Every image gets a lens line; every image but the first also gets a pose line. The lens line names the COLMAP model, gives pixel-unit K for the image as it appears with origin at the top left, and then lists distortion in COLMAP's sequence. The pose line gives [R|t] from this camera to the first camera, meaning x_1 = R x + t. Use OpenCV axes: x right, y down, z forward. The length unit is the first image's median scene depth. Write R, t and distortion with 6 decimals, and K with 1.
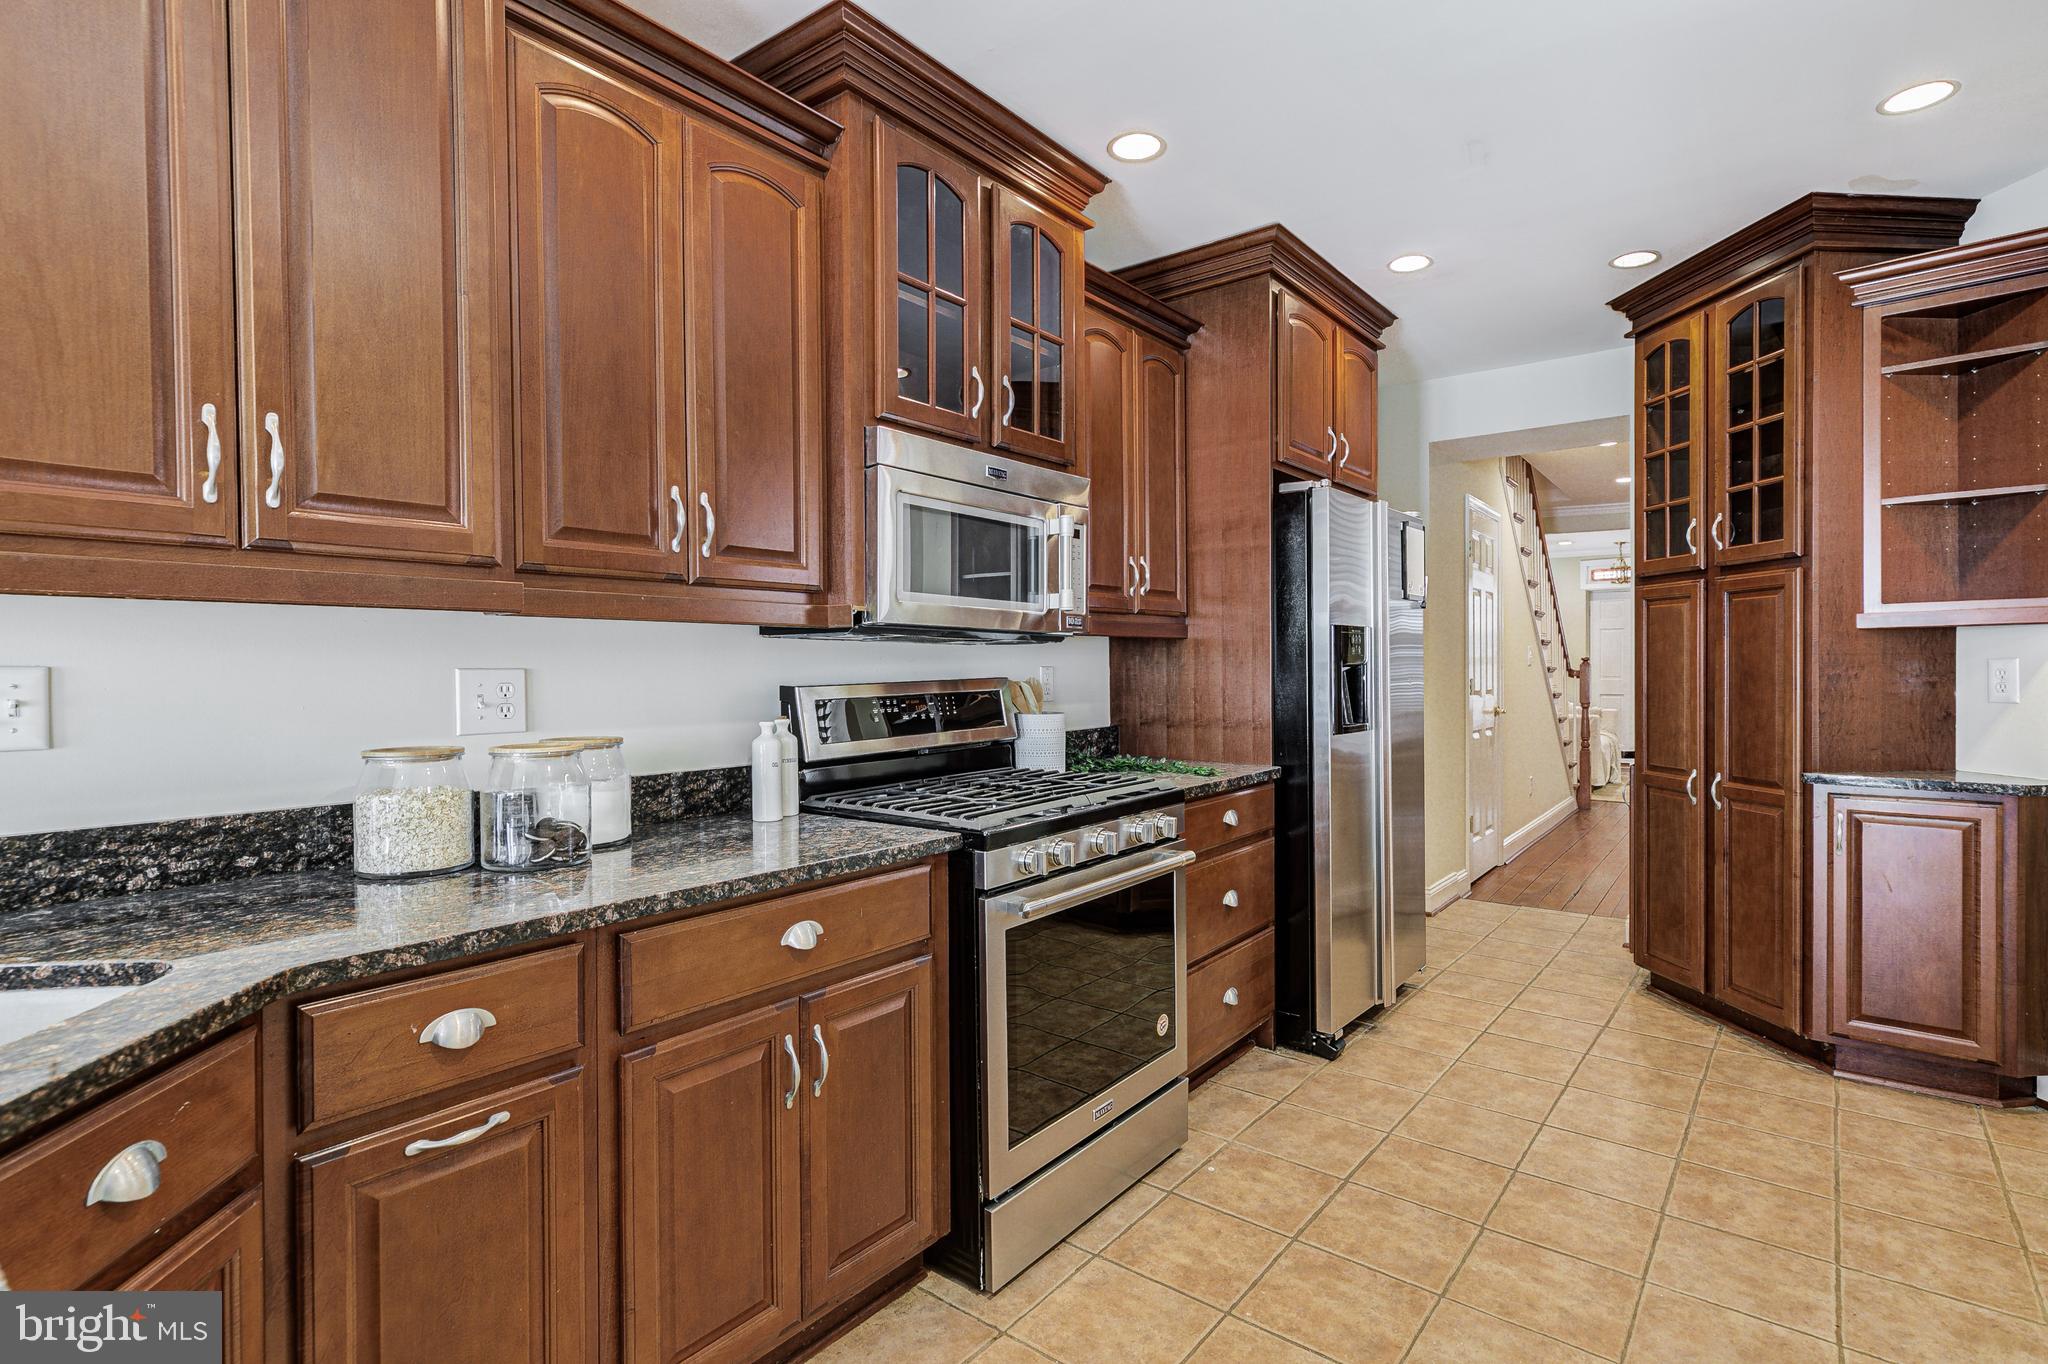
lens RADIAL K [[1030.8, 0, 1032.7], [0, 1030.8, 678.8], [0, 0, 1]] dist [-0.001520, -0.000561]
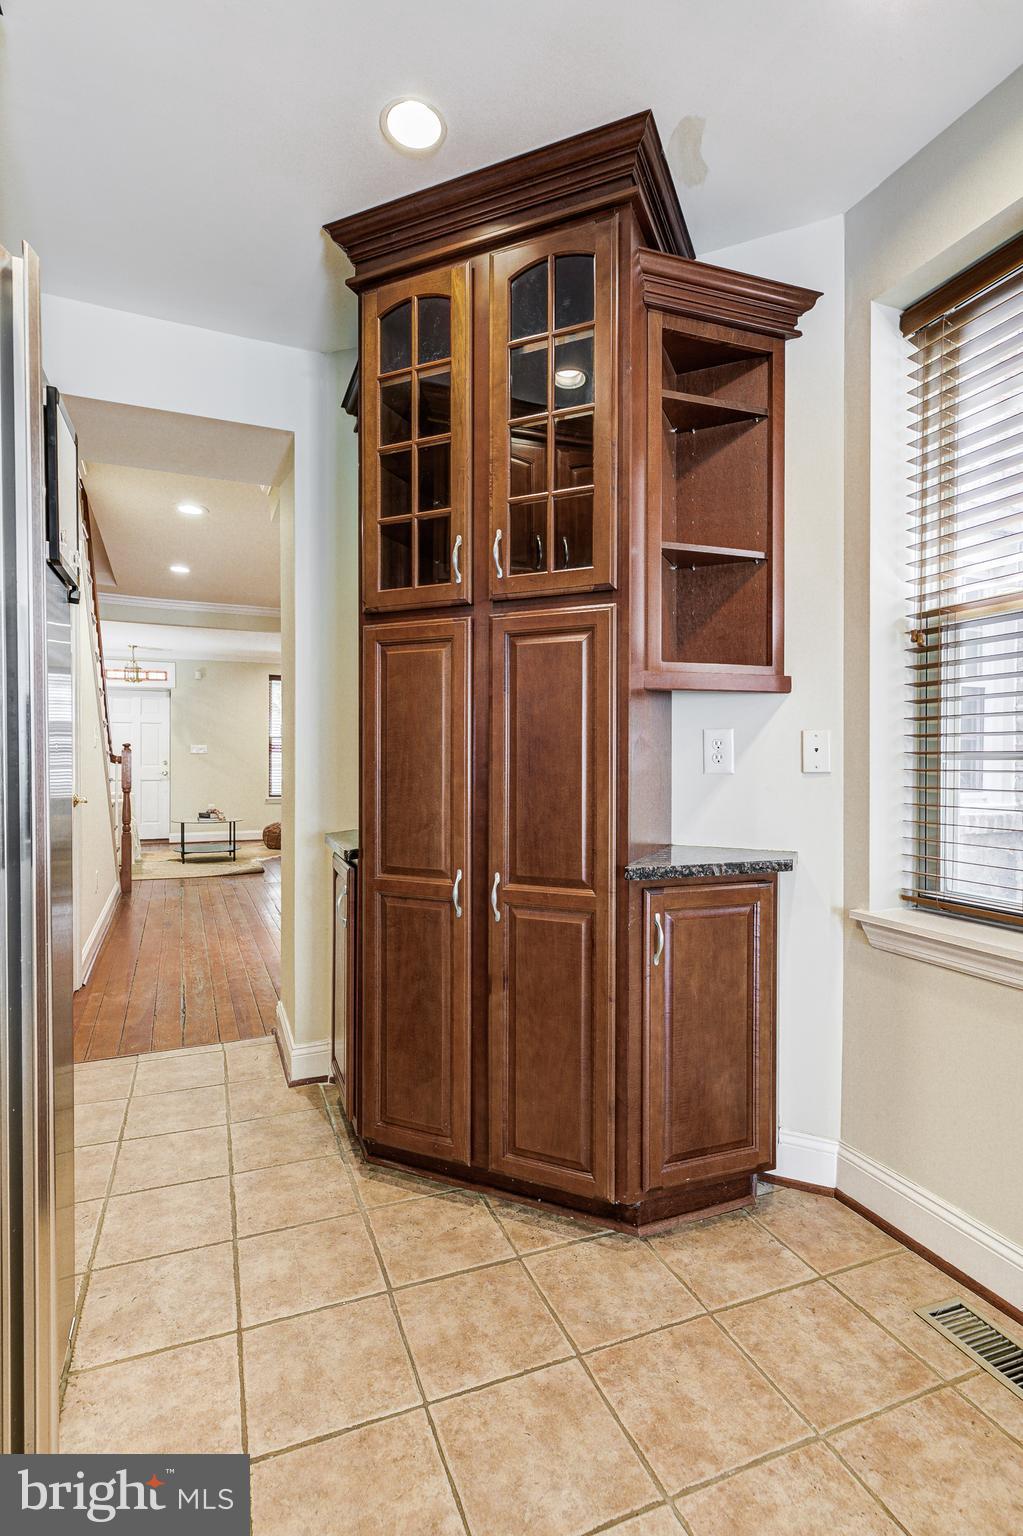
lens RADIAL K [[761.6, 0, 507.7], [0, 761.6, 762.2], [0, 0, 1]] dist [0.007707, -0.000050]
pose [[0.510252, 0.002861, 0.860020, 0.193175], [0.006511, 0.999953, -0.007189, 0.014754], [-0.860000, 0.009268, 0.510209, 0.725274]]
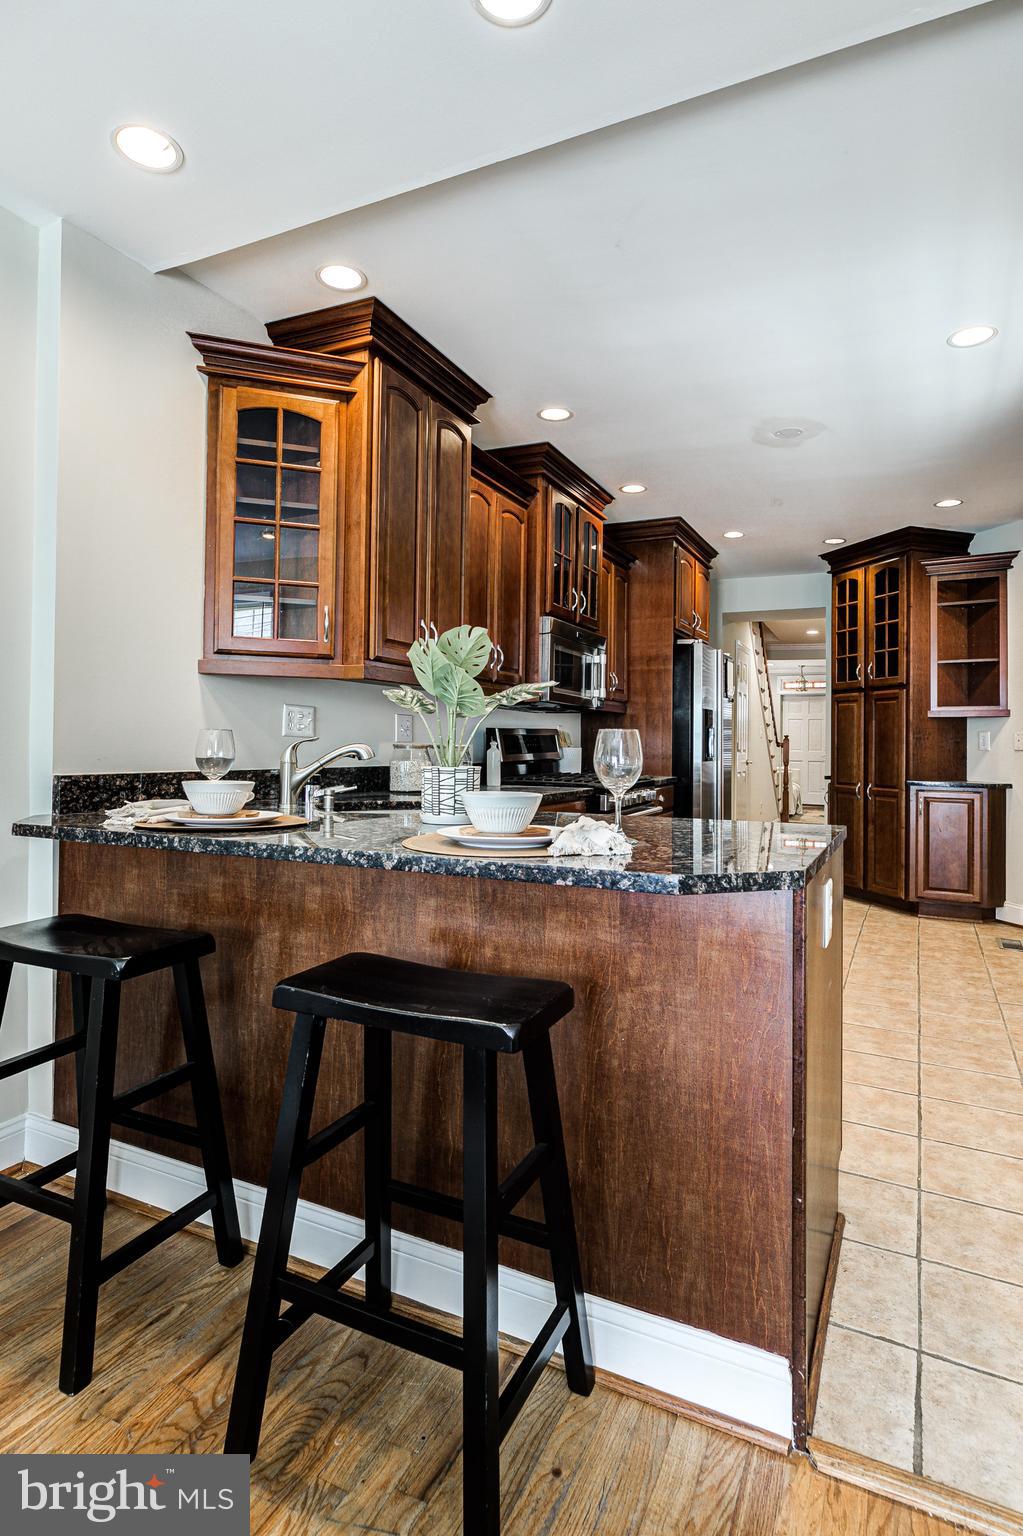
lens RADIAL K [[819.7, 0, 476.3], [0, 819.7, 719.4], [0, 0, 1]] dist [0.001829, 0.000657]
pose [[0.986762, 0.029448, 0.159477, -0.425099], [-0.023262, 0.998908, -0.040514, 0.047835], [-0.160496, 0.036268, 0.986370, -0.564614]]
